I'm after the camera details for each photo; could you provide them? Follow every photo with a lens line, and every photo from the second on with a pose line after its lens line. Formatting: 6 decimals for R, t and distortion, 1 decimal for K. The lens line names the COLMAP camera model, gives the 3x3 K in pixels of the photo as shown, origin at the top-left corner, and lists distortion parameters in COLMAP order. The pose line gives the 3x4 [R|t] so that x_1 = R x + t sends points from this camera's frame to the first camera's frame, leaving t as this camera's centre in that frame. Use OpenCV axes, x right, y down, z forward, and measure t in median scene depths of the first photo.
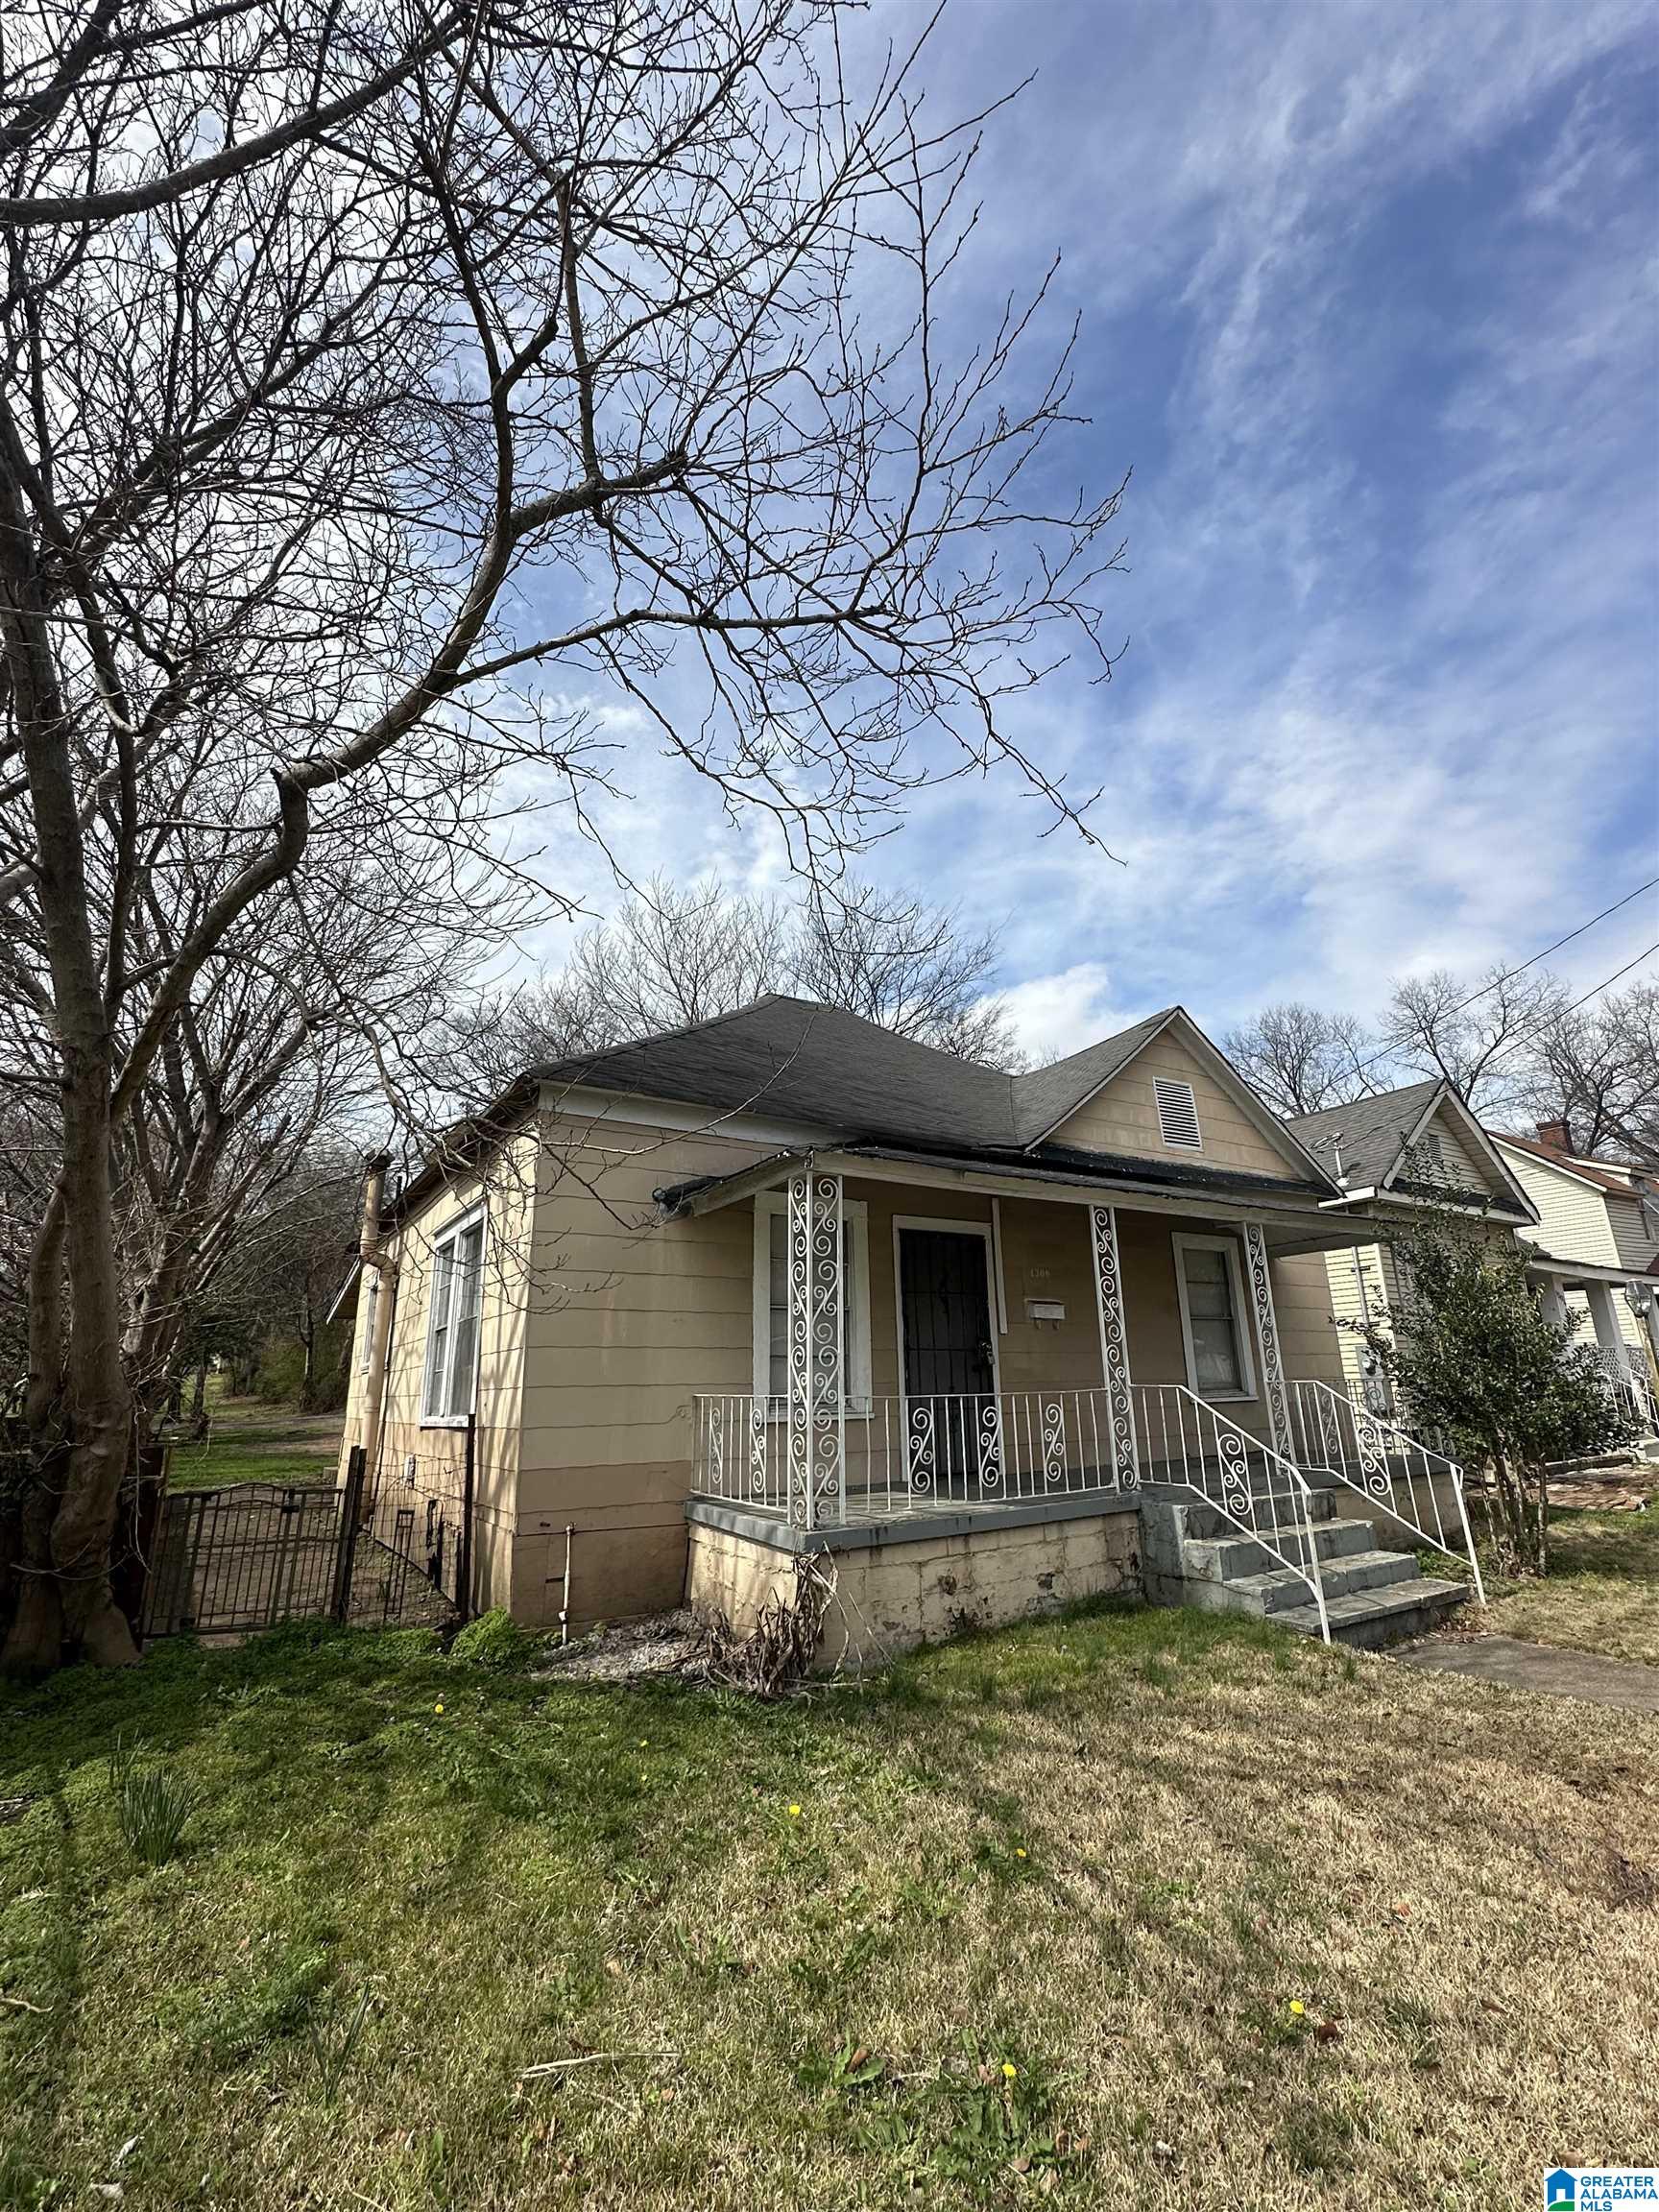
lens RADIAL K [[960.5, 0, 829.5], [0, 960.5, 1106.0], [0, 0, 1]] dist [0.000383, 0.000087]
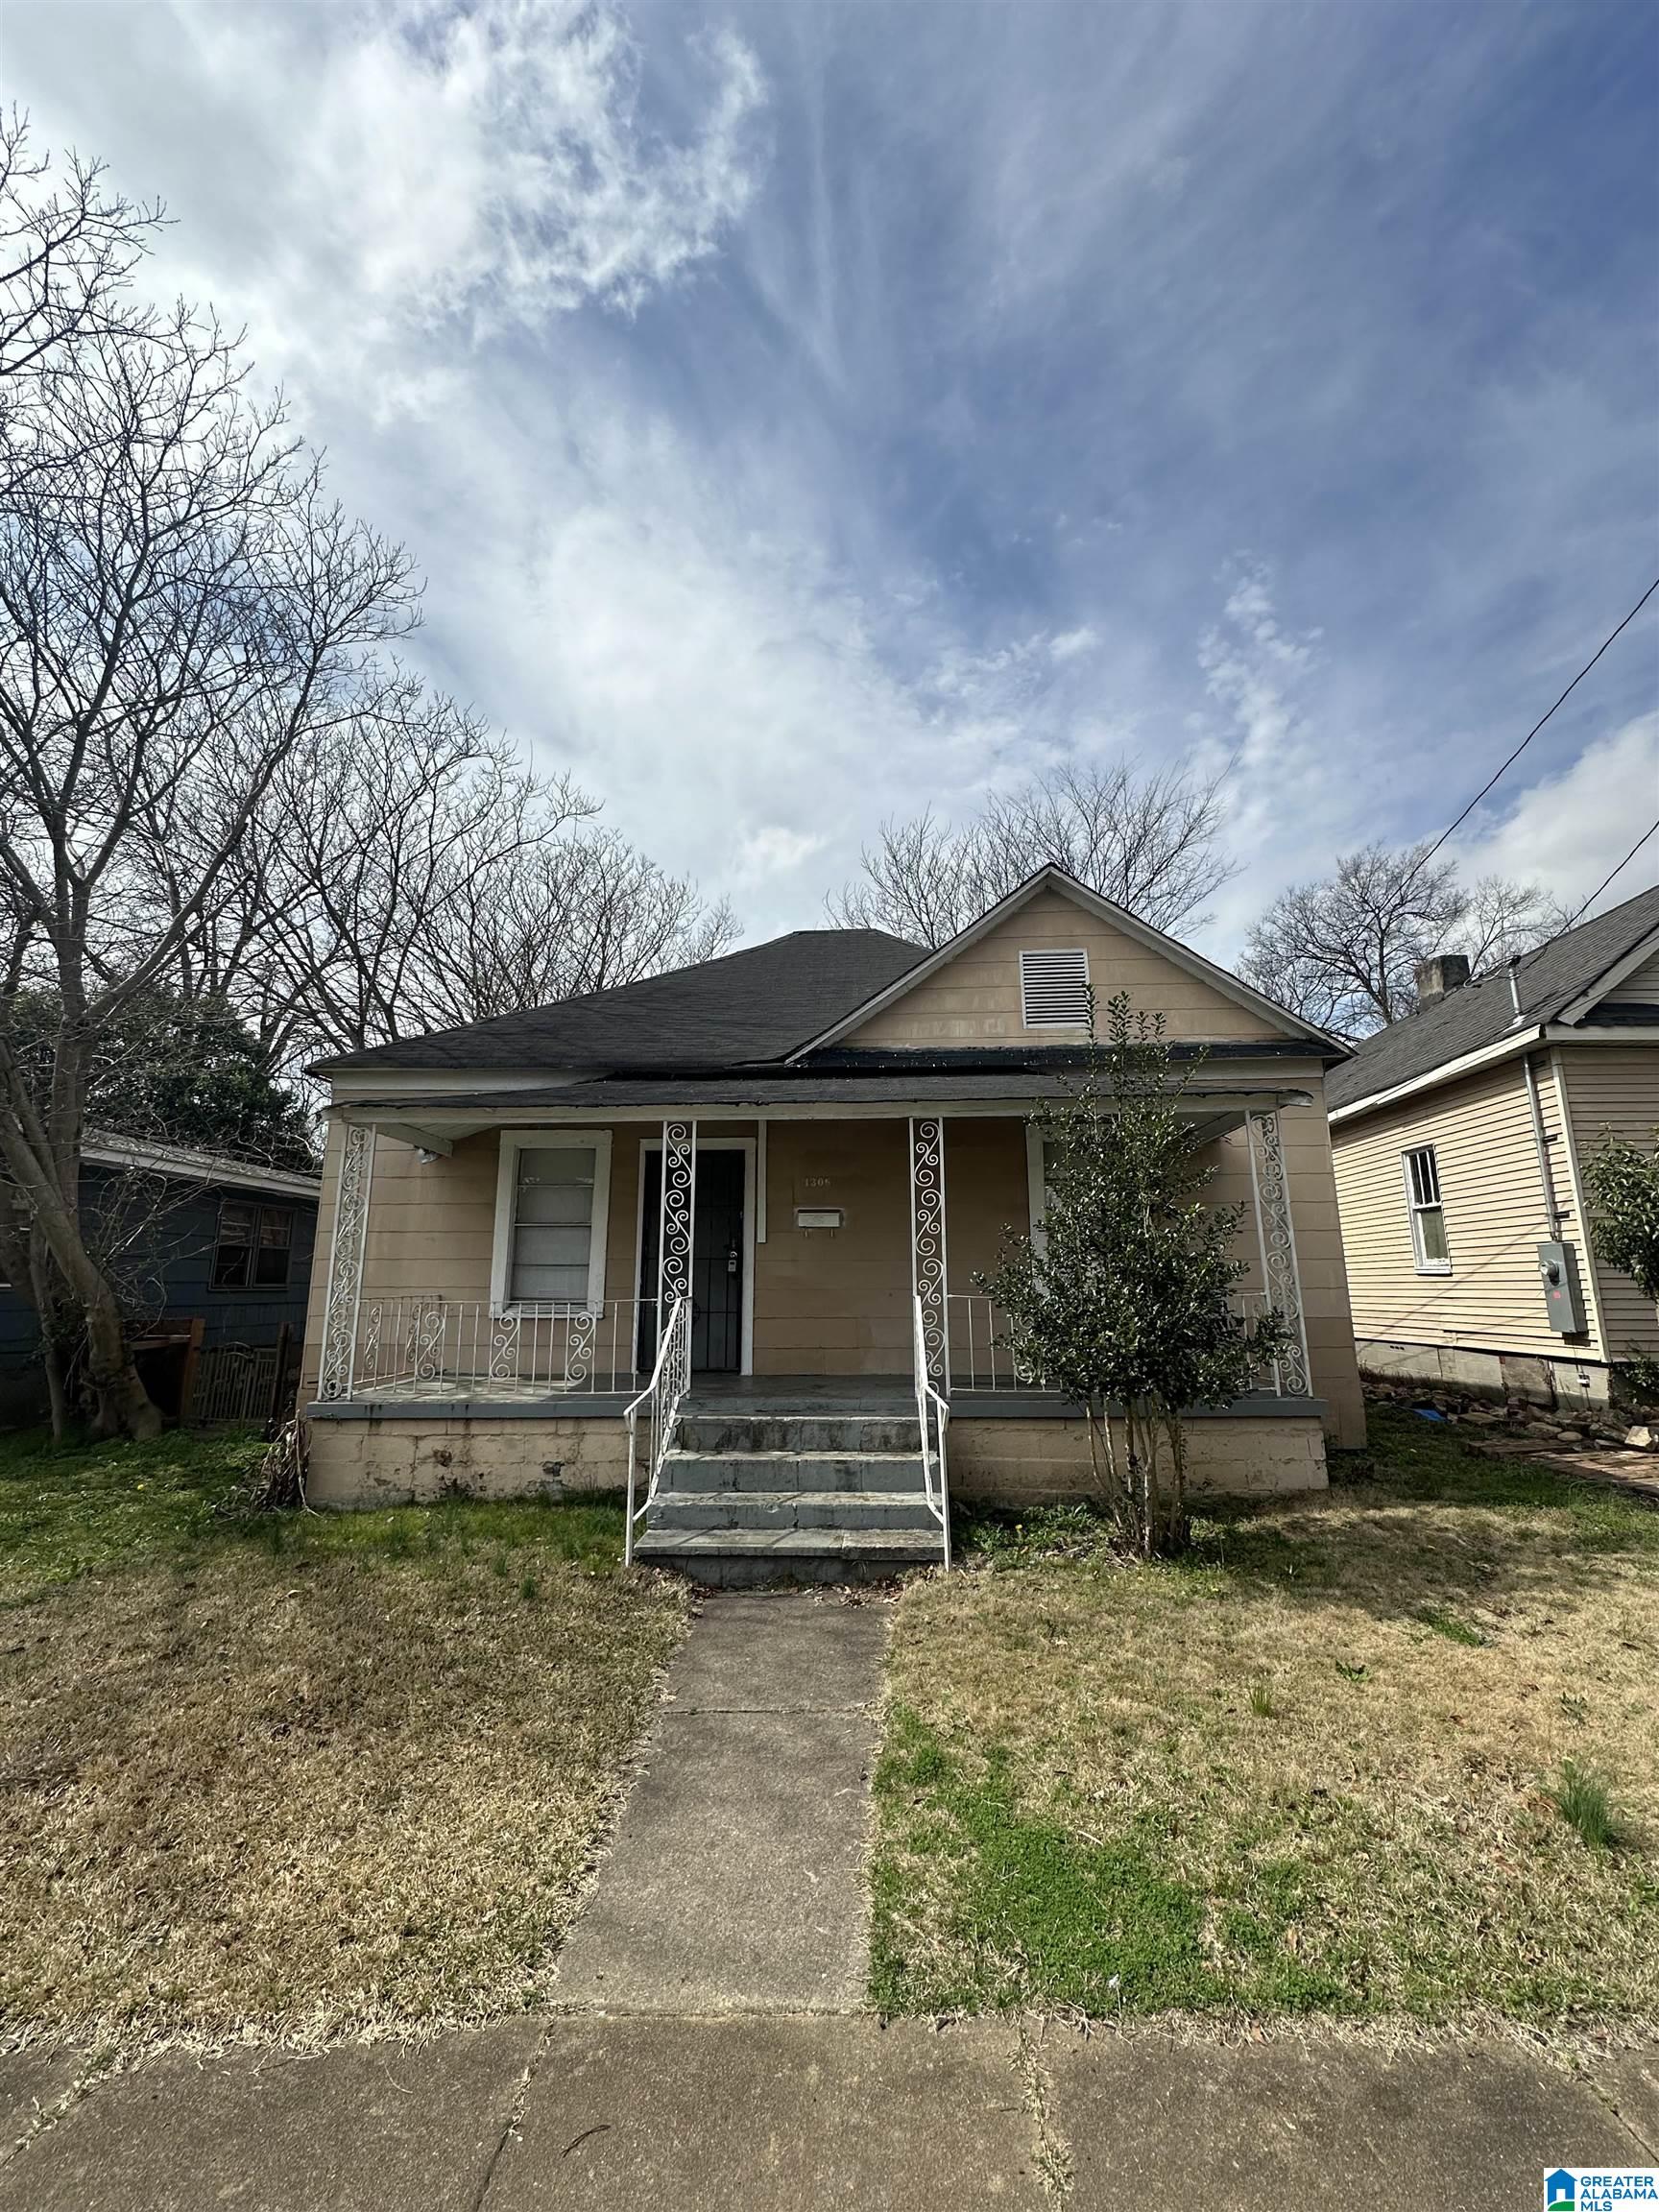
lens RADIAL K [[884.0, 0, 829.5], [0, 884.0, 1106.0], [0, 0, 1]] dist [-0.002035, -0.000246]
pose [[0.828462, -0.093899, -0.552118, 0.728938], [0.145588, 0.988060, 0.050418, 0.051469], [0.540791, -0.122151, 0.832241, 0.251221]]
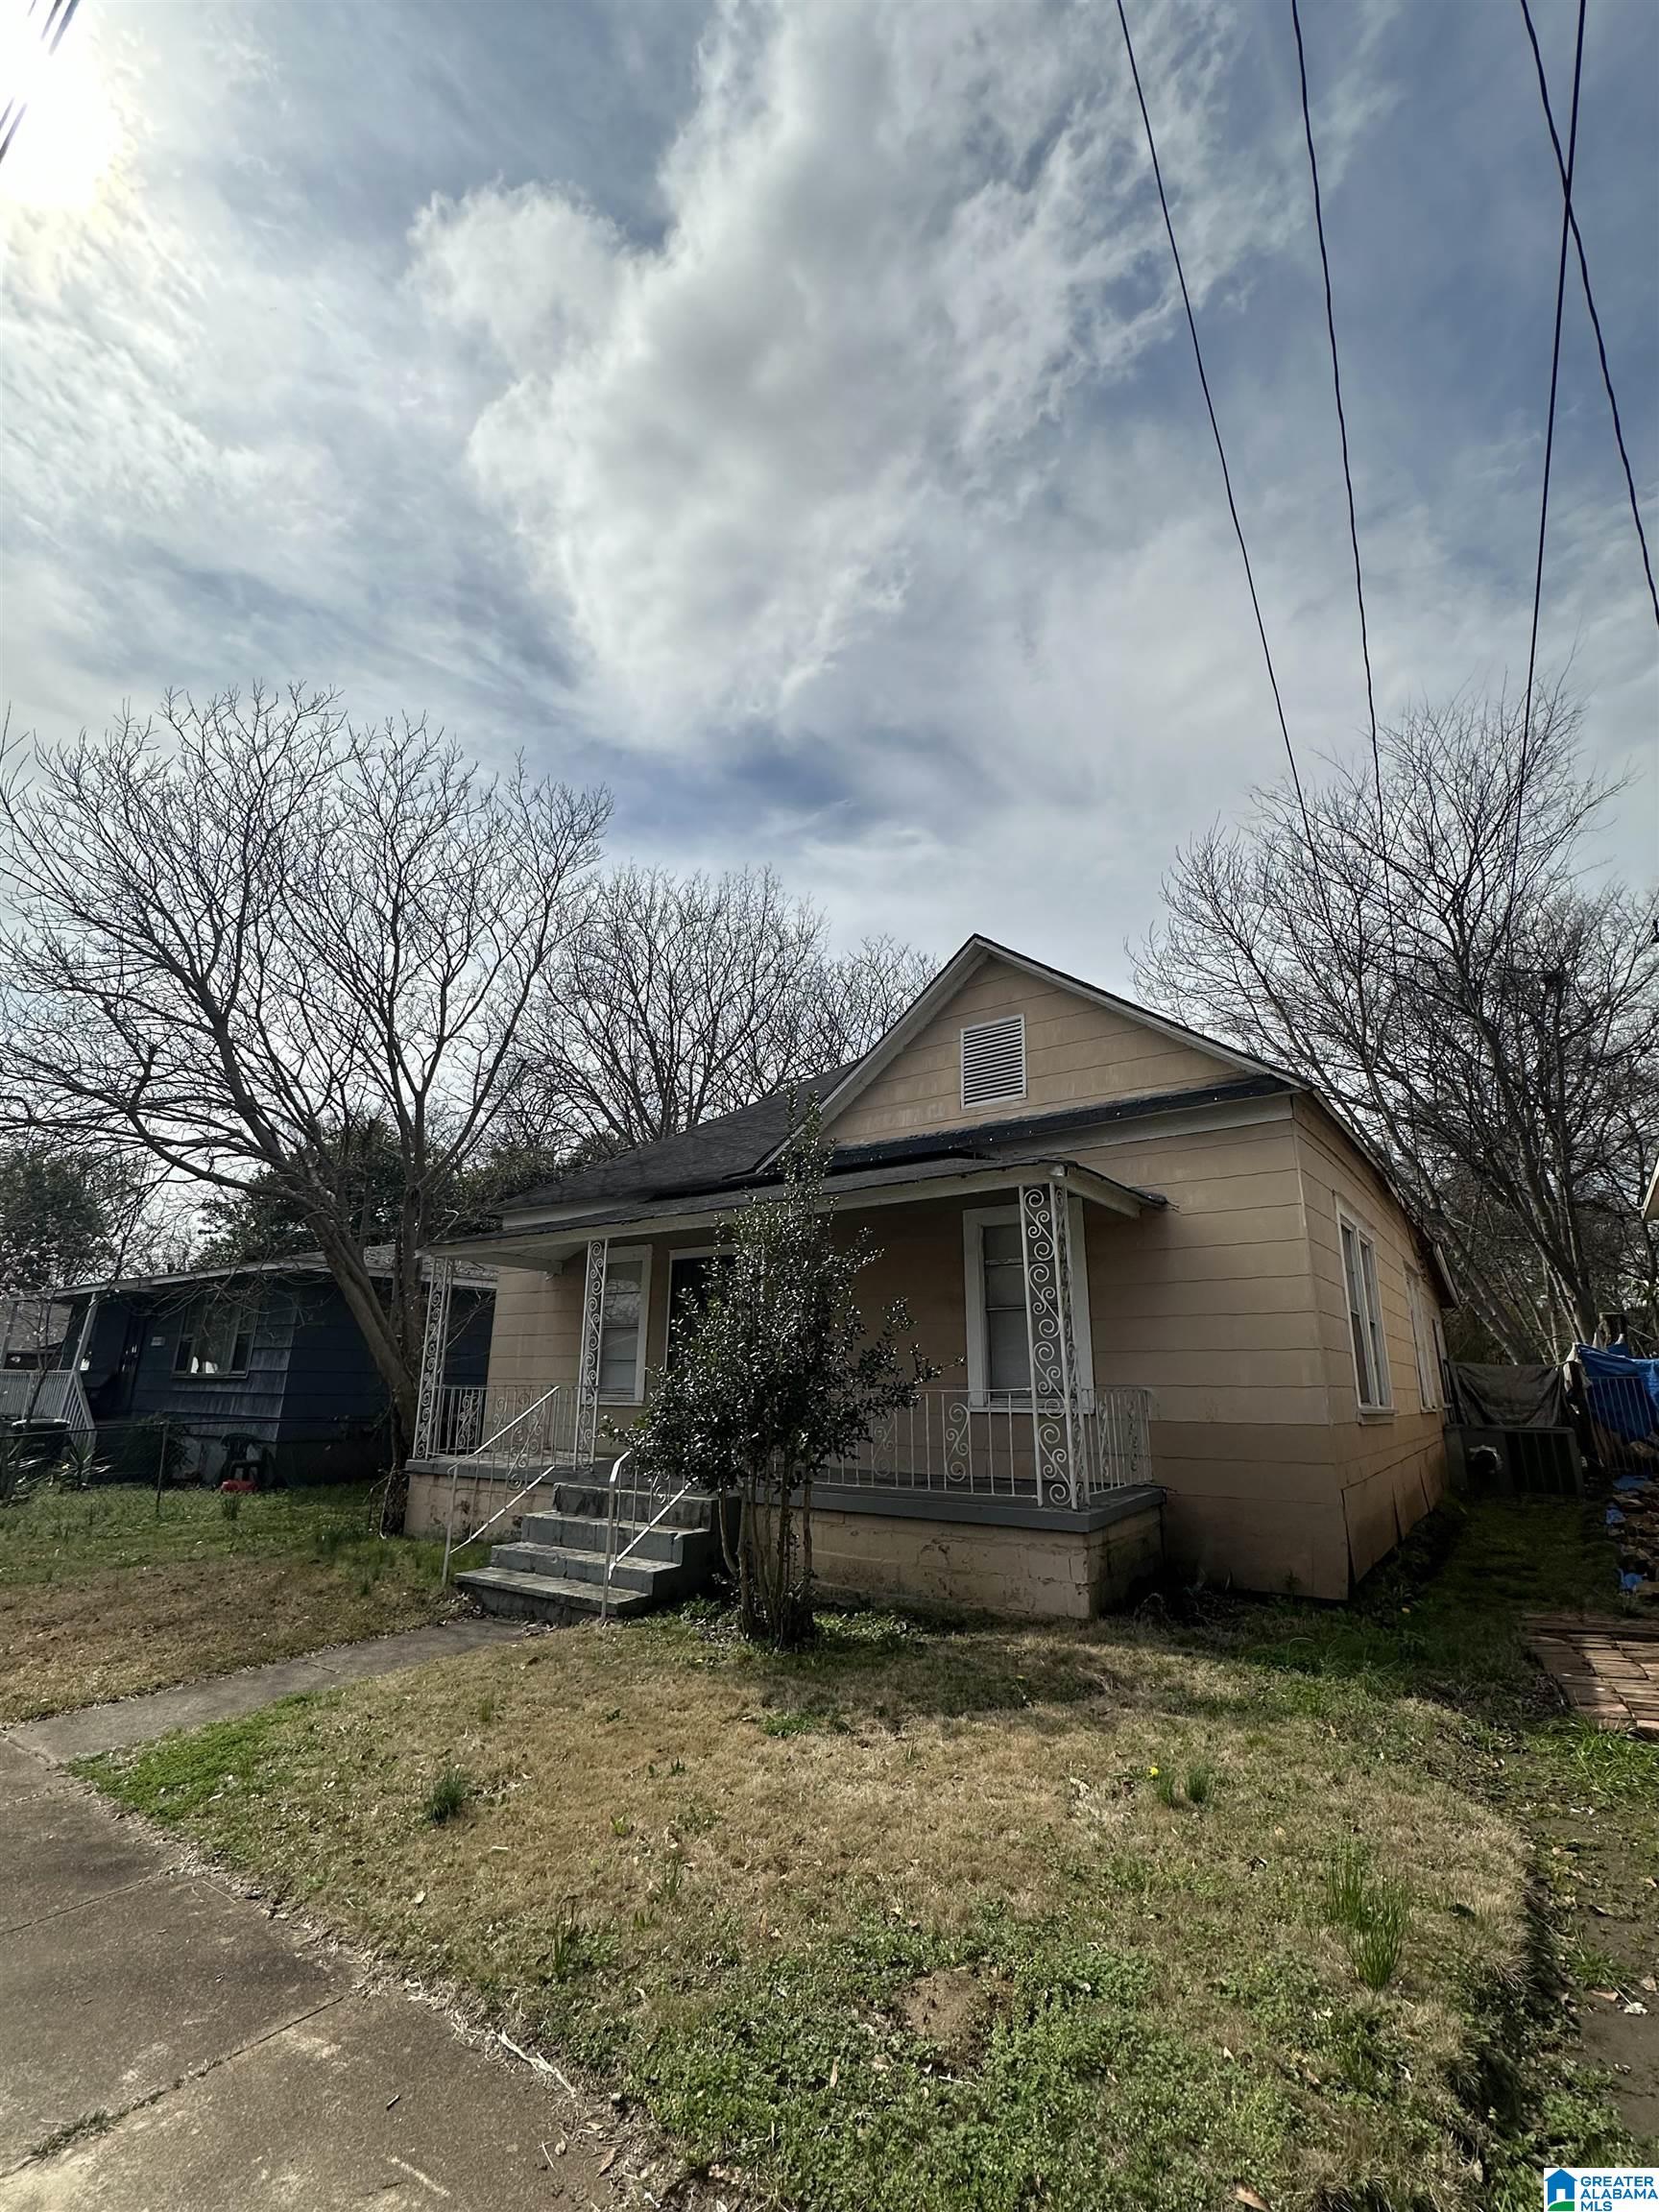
lens RADIAL K [[978.2, 0, 829.5], [0, 978.2, 1106.0], [0, 0, 1]] dist [0.001388, 0.000245]
pose [[0.377611, -0.232159, -0.896388, 1.227636], [0.247562, 0.958132, -0.143862, 0.152796], [0.892257, -0.167588, 0.419275, 0.606826]]
